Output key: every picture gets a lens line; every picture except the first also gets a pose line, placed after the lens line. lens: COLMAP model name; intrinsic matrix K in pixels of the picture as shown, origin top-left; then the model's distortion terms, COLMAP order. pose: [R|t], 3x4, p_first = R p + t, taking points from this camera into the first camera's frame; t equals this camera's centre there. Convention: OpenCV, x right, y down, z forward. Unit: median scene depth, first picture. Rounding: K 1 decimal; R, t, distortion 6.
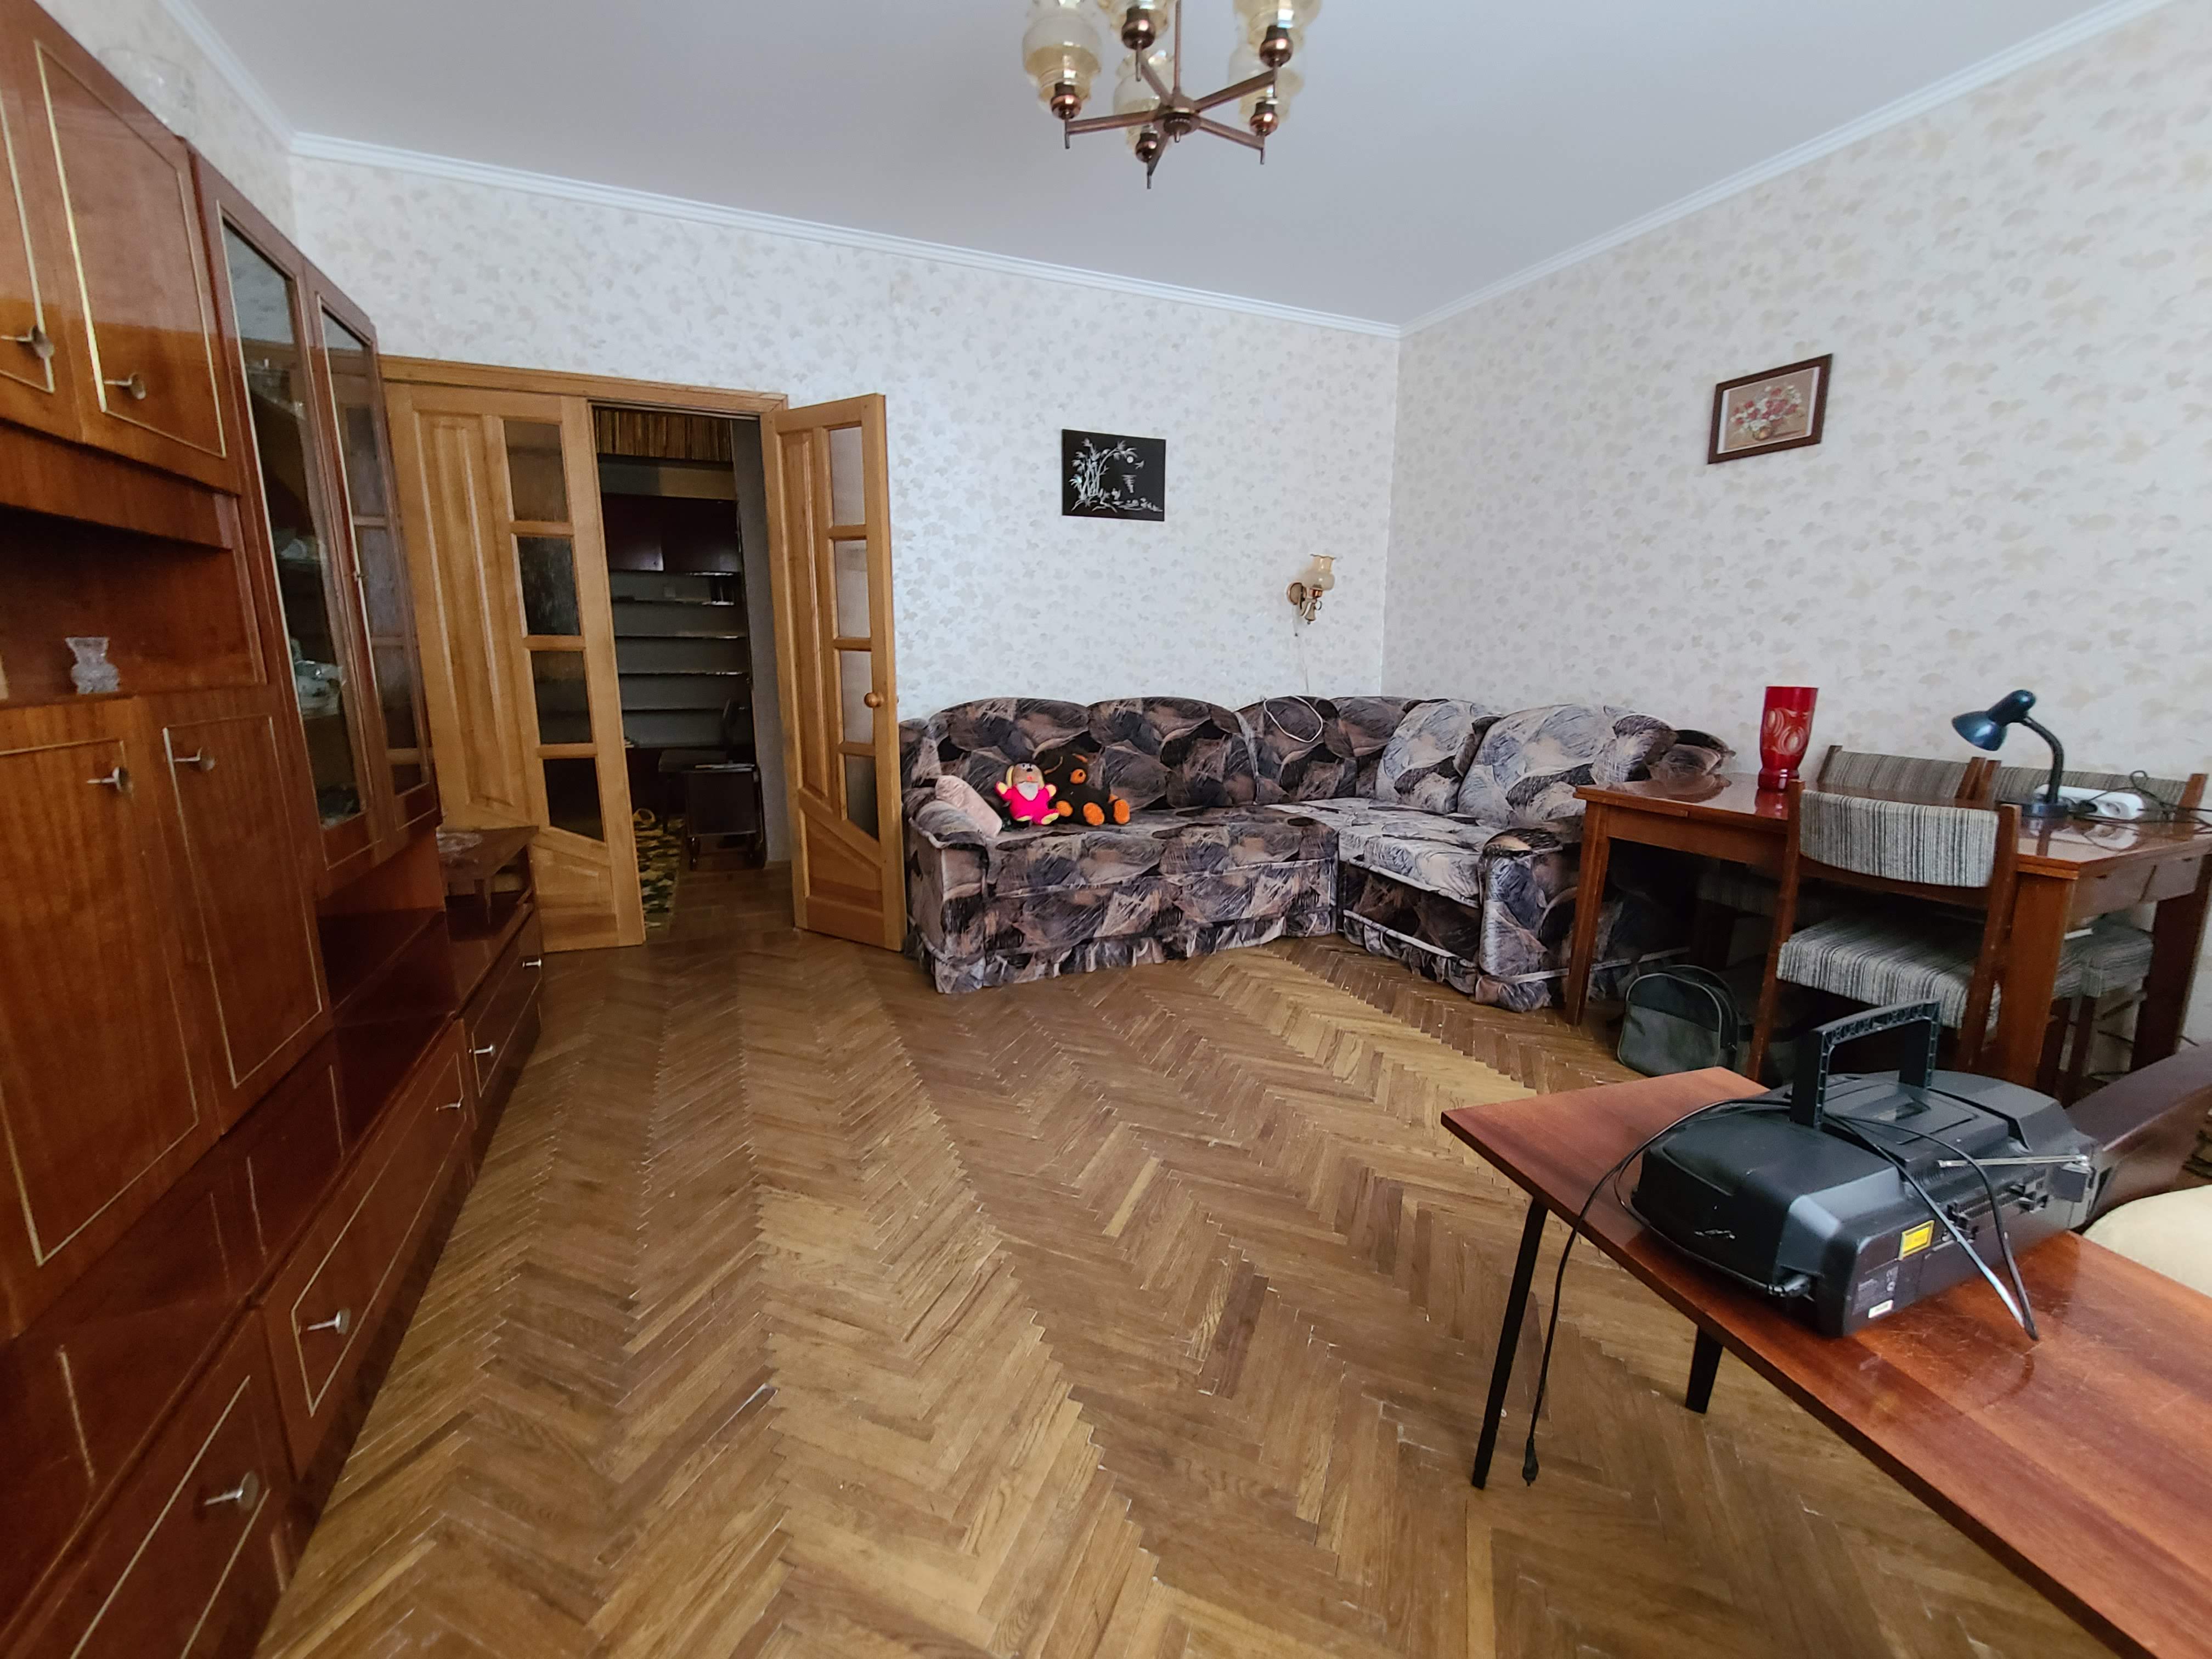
lens RADIAL K [[902.9, 0, 1106.0], [0, 902.9, 829.5], [0, 0, 1]] dist [-0.002826, -0.000559]
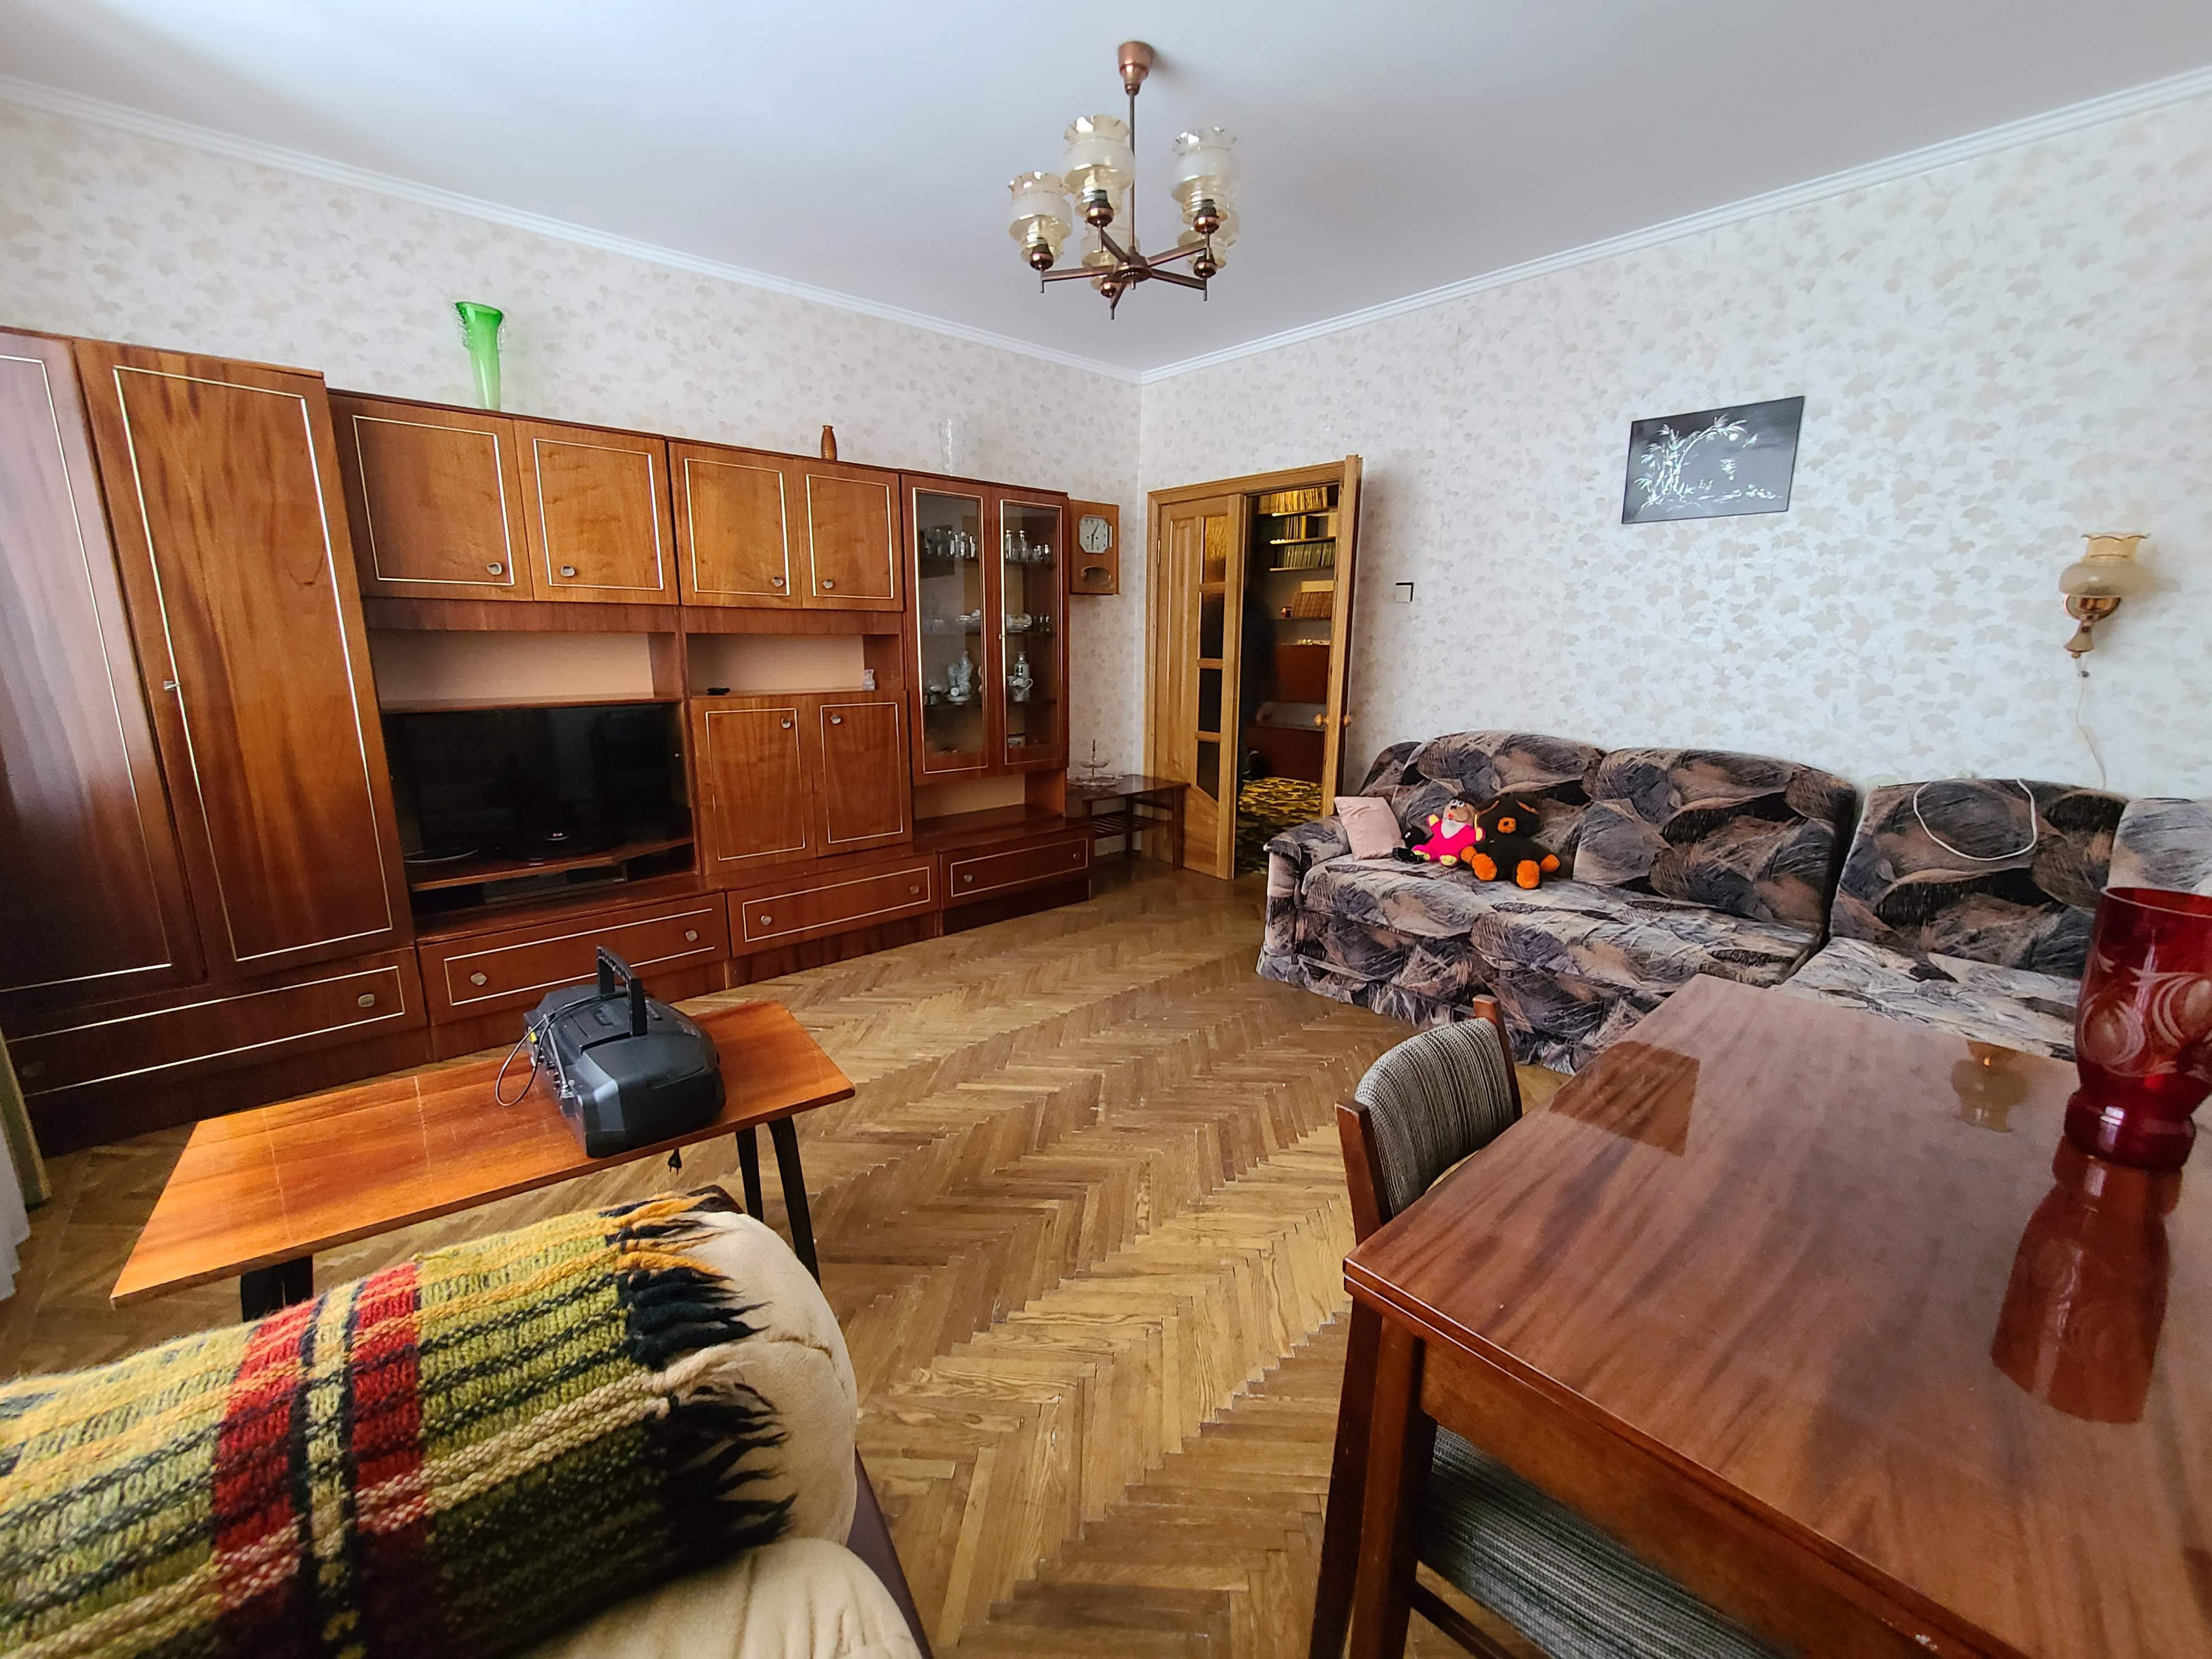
lens RADIAL K [[902.9, 0, 1106.0], [0, 902.9, 829.5], [0, 0, 1]] dist [-0.002826, -0.000559]
pose [[0.327618, 0.197517, -0.923934, 0.726307], [-0.188930, 0.971849, 0.140768, -0.115016], [0.925728, 0.128441, 0.355712, 0.339550]]
